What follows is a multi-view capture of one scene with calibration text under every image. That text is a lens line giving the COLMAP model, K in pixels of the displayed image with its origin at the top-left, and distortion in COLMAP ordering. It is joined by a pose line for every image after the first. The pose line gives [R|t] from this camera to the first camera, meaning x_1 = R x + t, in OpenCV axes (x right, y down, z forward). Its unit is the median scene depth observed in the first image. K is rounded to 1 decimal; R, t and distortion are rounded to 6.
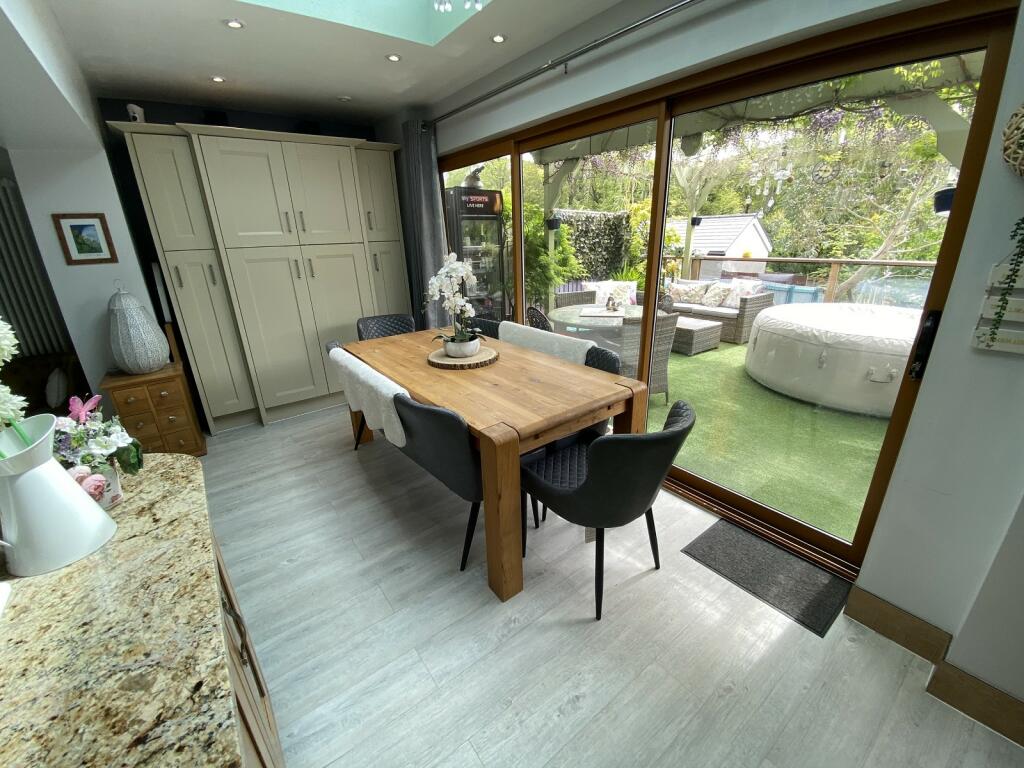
lens RADIAL K [[418.2, 0, 509.3], [0, 418.2, 376.9], [0, 0, 1]] dist [-0.000759, -0.001501]
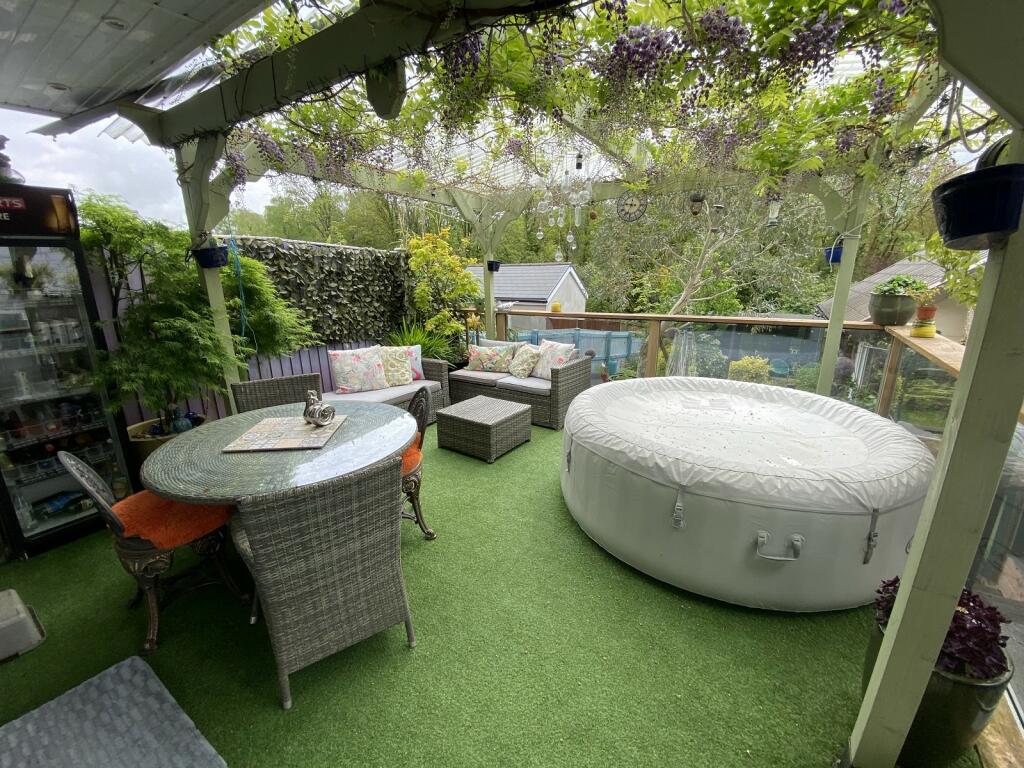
lens RADIAL K [[418.2, 0, 510.2], [0, 418.2, 387.2], [0, 0, 1]] dist [-0.000759, -0.001501]
pose [[0.937094, -0.069674, 0.342053, 0.202549], [0.095082, 0.993775, -0.058061, -0.103940], [-0.335878, 0.086932, 0.937885, 0.298835]]
